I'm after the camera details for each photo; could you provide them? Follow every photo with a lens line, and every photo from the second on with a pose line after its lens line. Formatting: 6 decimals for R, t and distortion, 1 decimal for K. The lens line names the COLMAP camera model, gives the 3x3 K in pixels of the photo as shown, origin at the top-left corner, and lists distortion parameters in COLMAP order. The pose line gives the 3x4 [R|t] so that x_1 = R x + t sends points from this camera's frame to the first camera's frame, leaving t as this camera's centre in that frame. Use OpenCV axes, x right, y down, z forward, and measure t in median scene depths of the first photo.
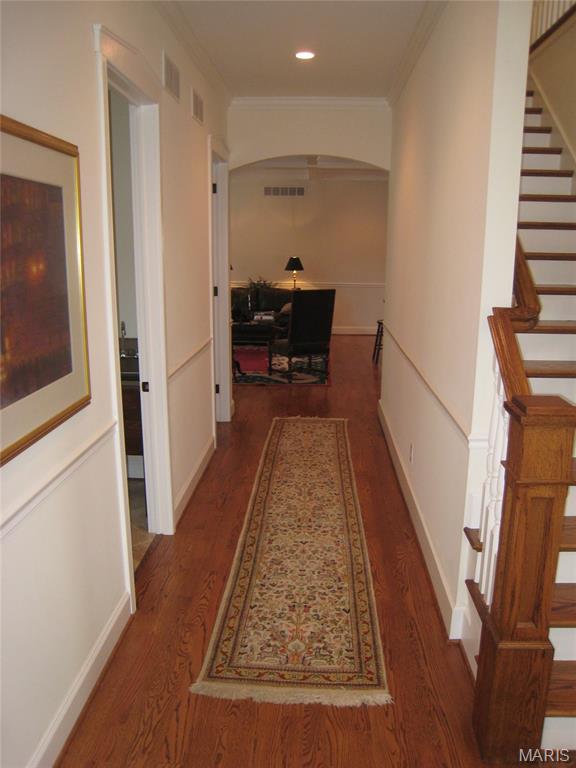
lens RADIAL K [[645.2, 0, 288.0], [0, 645.2, 384.0], [0, 0, 1]] dist [0.008013, 0.002541]
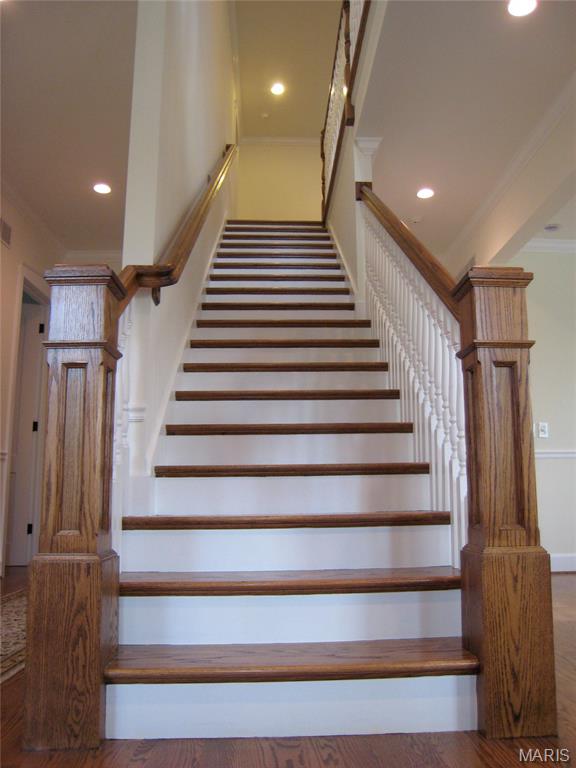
lens RADIAL K [[645.2, 0, 288.0], [0, 645.2, 384.0], [0, 0, 1]] dist [0.008013, 0.002541]
pose [[0.996688, 0.013658, 0.080164, 0.566400], [0.017232, 0.927932, -0.372350, 0.498432], [-0.079472, 0.372498, 0.924624, 0.132468]]
